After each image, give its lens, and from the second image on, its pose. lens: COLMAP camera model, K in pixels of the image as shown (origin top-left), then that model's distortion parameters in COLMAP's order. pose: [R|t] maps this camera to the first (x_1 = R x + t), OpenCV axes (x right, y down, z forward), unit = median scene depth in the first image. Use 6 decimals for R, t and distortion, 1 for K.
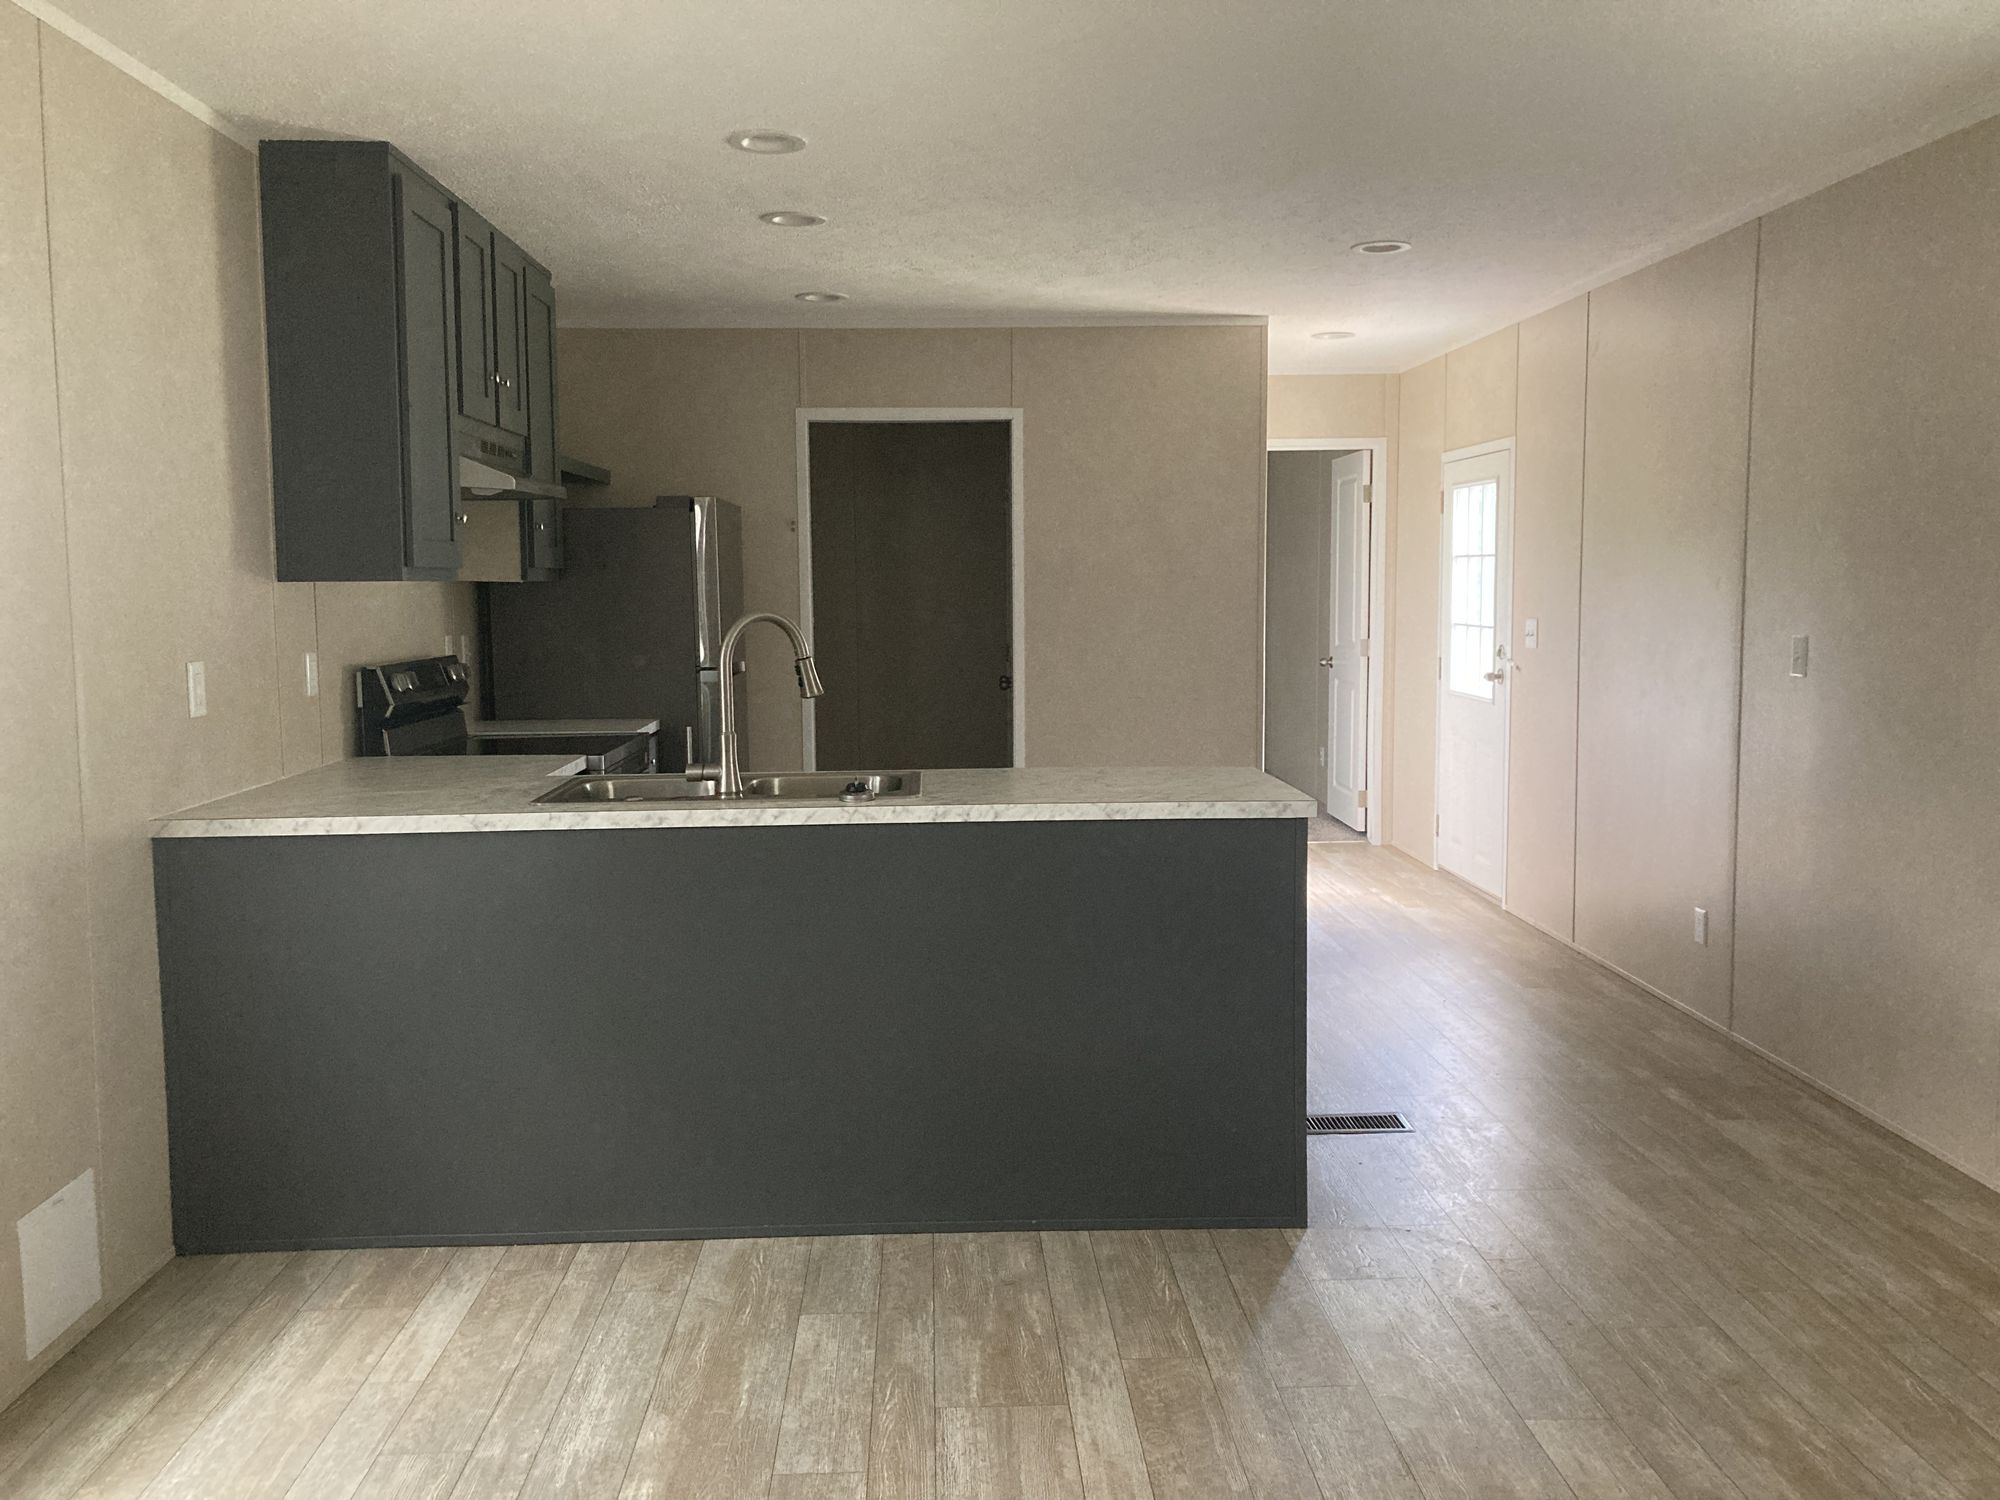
lens RADIAL K [[1624.2, 0, 990.0], [0, 1624.2, 753.5], [0, 0, 1]] dist [0.049853, -0.076490]
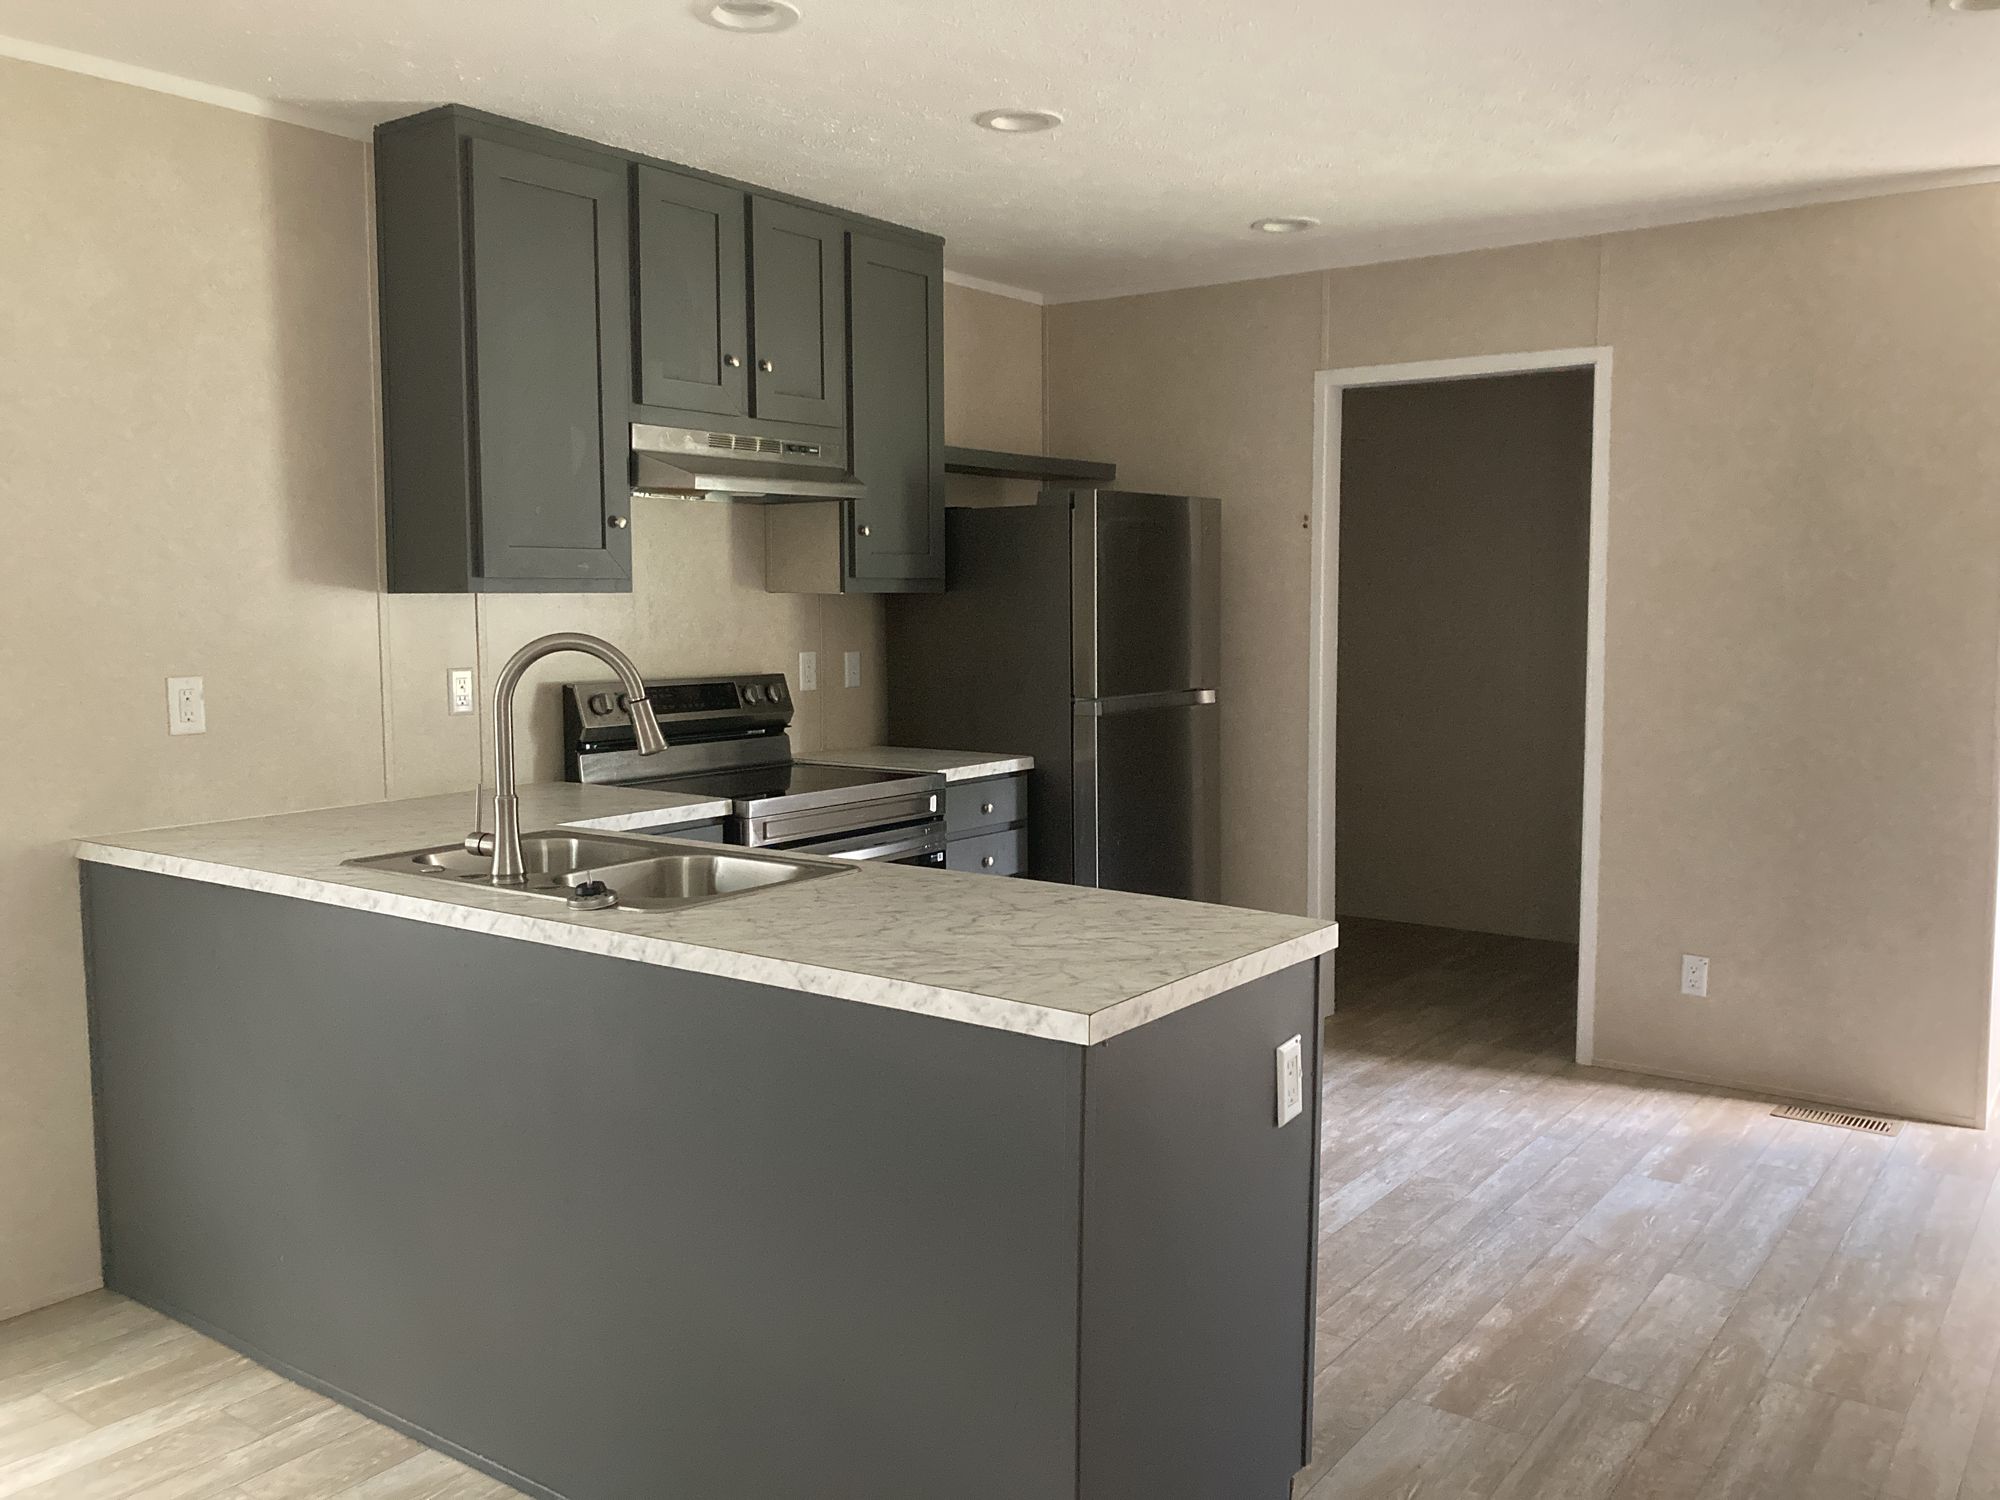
lens RADIAL K [[1624.2, 0, 990.0], [0, 1624.2, 753.5], [0, 0, 1]] dist [0.049853, -0.076490]
pose [[0.788014, 0.065542, -0.612158, 0.253837], [-0.066508, 0.997561, 0.021192, -0.033677], [0.612054, 0.024013, 0.790451, 0.281916]]
